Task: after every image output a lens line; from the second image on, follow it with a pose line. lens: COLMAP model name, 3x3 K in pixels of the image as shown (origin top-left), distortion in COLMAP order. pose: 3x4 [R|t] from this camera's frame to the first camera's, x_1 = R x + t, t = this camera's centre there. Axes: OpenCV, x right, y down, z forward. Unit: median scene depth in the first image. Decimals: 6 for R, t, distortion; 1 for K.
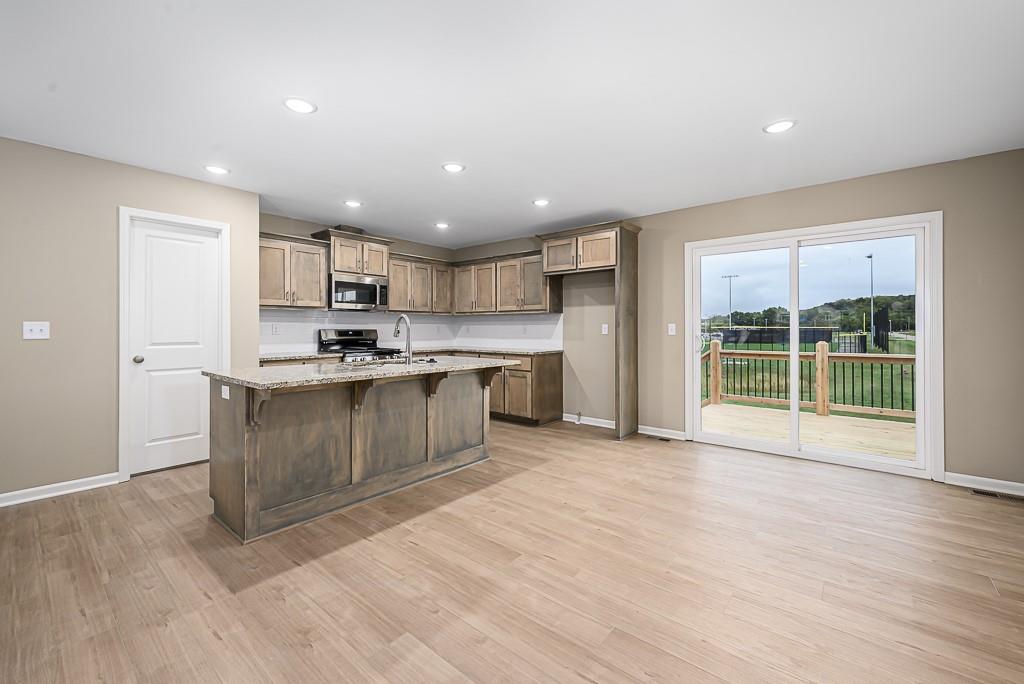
lens RADIAL K [[421.3, 0, 512.6], [0, 421.3, 327.3], [0, 0, 1]] dist [0.000539, 0.000018]
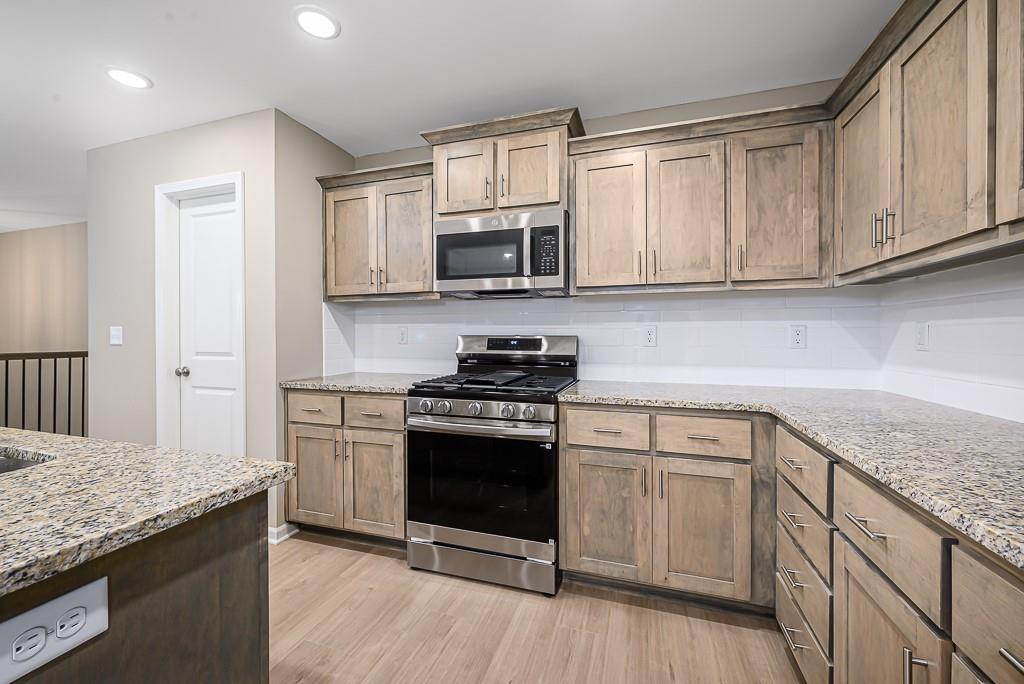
lens RADIAL K [[408.1, 0, 510.9], [0, 408.1, 337.0], [0, 0, 1]] dist [-0.000584, 0.000004]
pose [[0.371288, 0.002226, -0.928515, 0.063512], [0.002939, 0.999989, 0.003572, 0.007493], [0.928513, -0.004055, 0.371278, 1.152894]]
